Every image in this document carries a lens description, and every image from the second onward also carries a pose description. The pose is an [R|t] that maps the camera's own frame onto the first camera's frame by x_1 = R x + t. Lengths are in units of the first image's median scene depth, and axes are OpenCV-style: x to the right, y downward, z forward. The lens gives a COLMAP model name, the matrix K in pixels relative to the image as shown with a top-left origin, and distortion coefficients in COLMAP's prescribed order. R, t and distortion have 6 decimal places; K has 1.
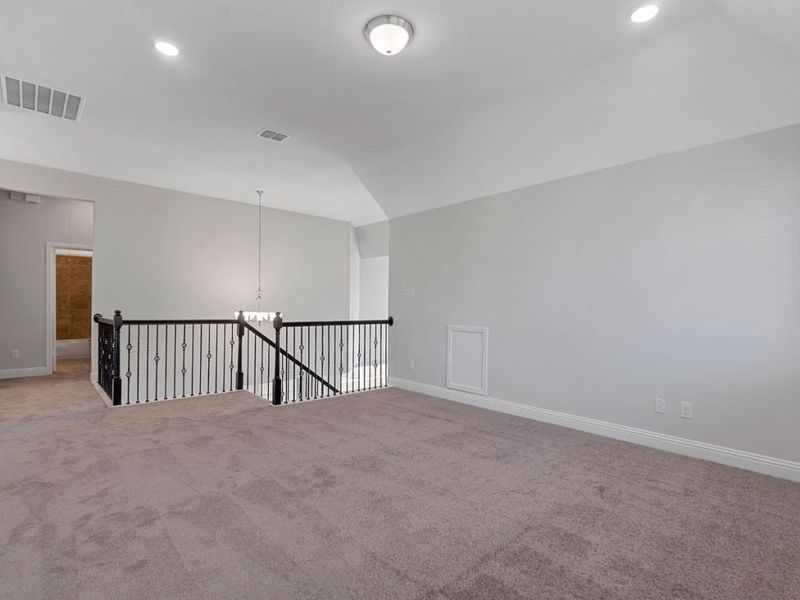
lens RADIAL K [[401.4, 0, 394.6], [0, 401.4, 302.7], [0, 0, 1]] dist [-0.002177, -0.000244]
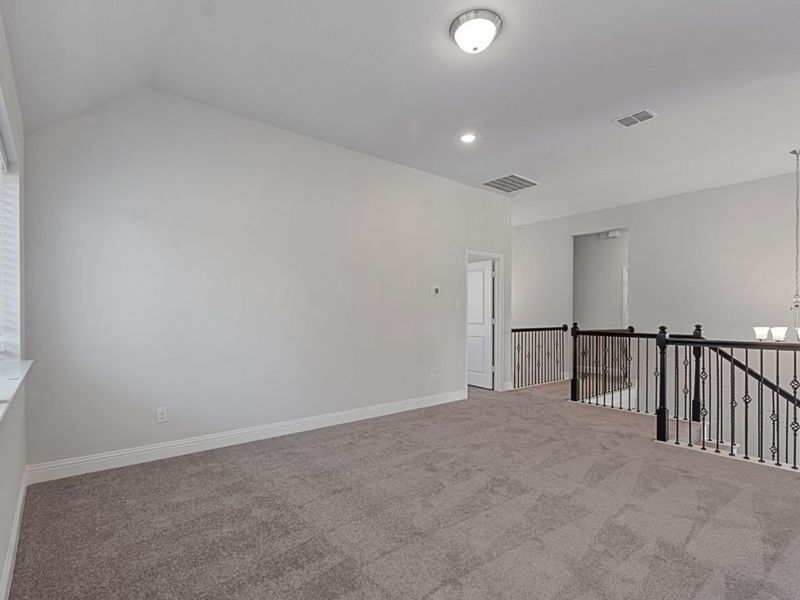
lens RADIAL K [[417.6, 0, 399.0], [0, 417.6, 318.7], [0, 0, 1]] dist [0.002640, 0.000504]
pose [[-0.038347, -0.002416, -0.999262, 0.738793], [0.005859, 0.999979, -0.002642, 0.008298], [0.999247, -0.005956, -0.038332, 0.650231]]
